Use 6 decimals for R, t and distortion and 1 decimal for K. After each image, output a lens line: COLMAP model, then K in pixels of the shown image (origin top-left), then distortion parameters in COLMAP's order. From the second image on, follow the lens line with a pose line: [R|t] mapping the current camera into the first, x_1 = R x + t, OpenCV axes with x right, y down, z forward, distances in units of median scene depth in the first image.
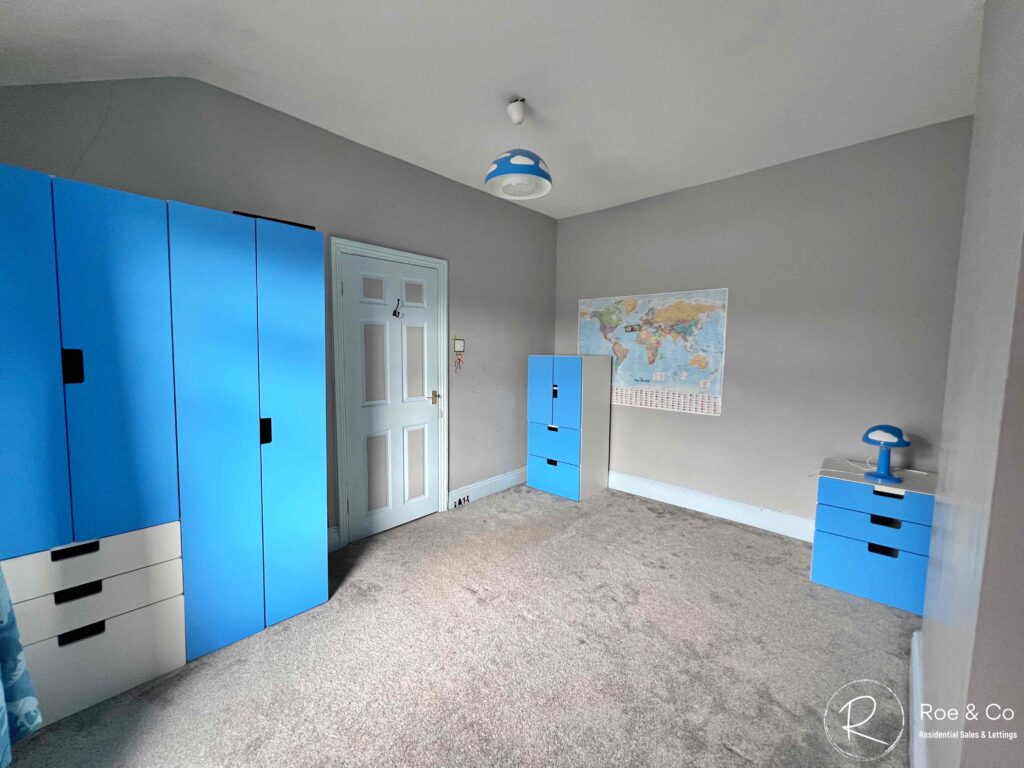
lens RADIAL K [[411.0, 0, 510.6], [0, 411.0, 379.9], [0, 0, 1]] dist [0.001216, 0.000350]
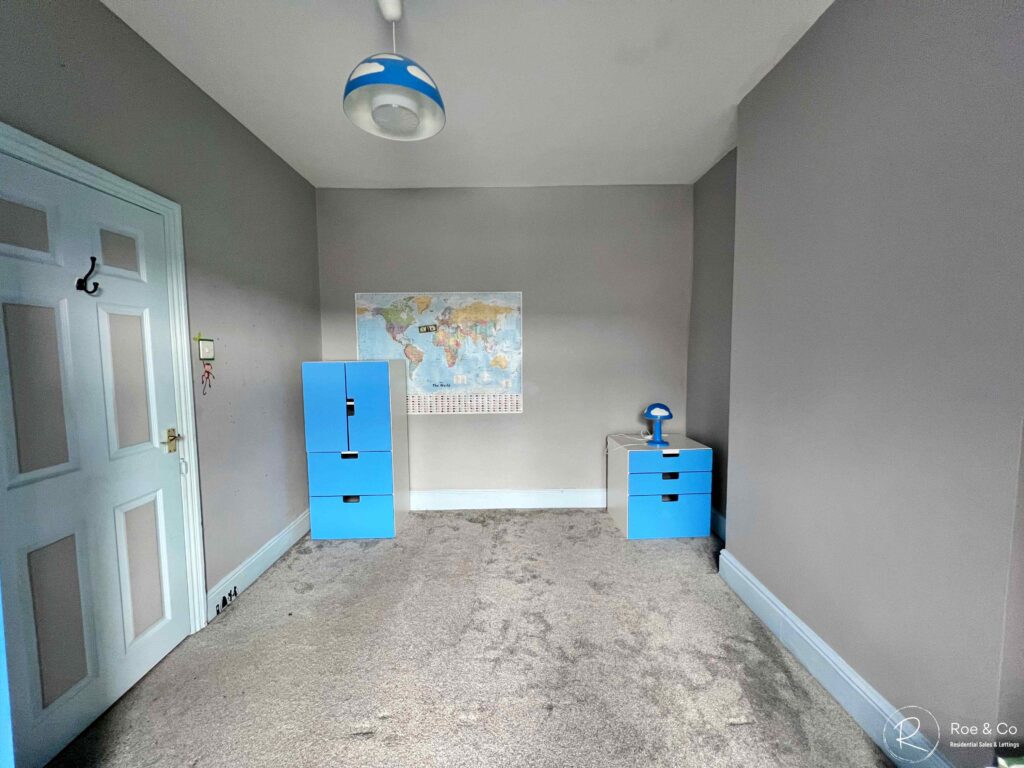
lens RADIAL K [[409.5, 0, 509.1], [0, 409.5, 380.3], [0, 0, 1]] dist [-0.000425, 0.000356]
pose [[0.720805, -0.065576, 0.690029, -0.232760], [0.075371, 0.997027, 0.016019, -0.014616], [-0.689028, 0.040462, 0.723605, 0.260694]]
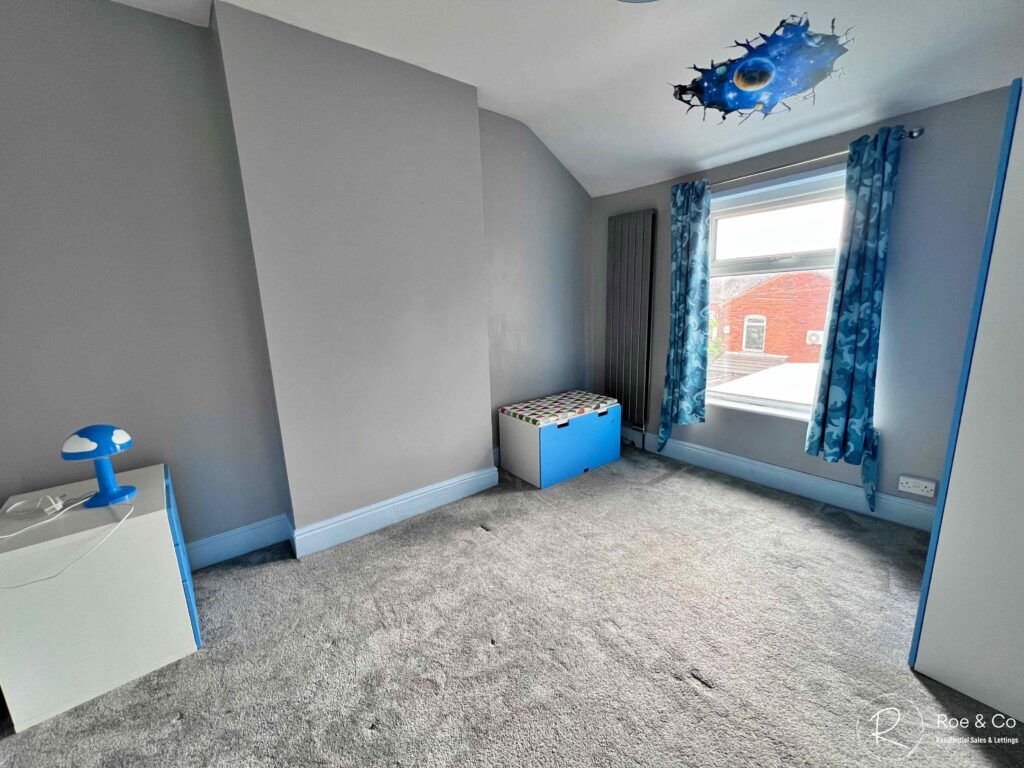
lens RADIAL K [[411.0, 0, 507.9], [0, 411.0, 381.6], [0, 0, 1]] dist [0.001216, 0.000350]
pose [[-0.987677, -0.006426, 0.156375, 0.078095], [0.039294, 0.956973, 0.287504, -0.096662], [-0.151494, 0.290106, -0.944928, 1.073548]]
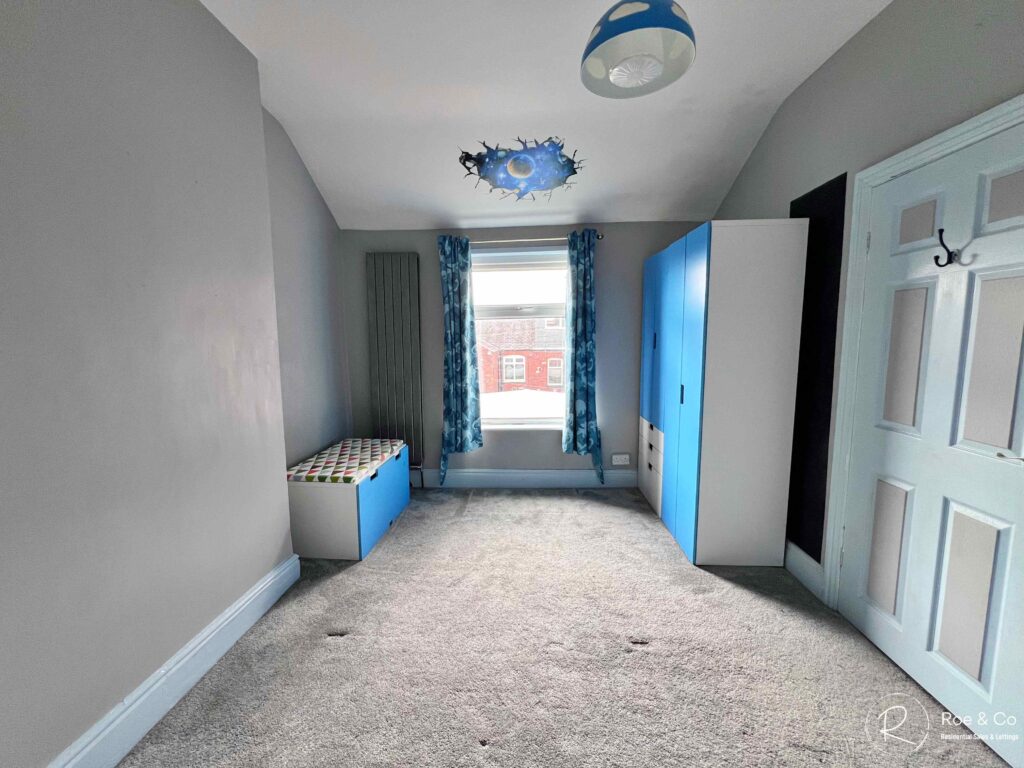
lens RADIAL K [[411.0, 0, 511.4], [0, 411.0, 382.0], [0, 0, 1]] dist [0.001216, 0.000350]
pose [[-0.772233, 0.068651, -0.631620, 0.390093], [-0.053728, 0.983528, 0.172589, -0.066668], [0.633064, 0.167215, -0.755823, 0.954065]]
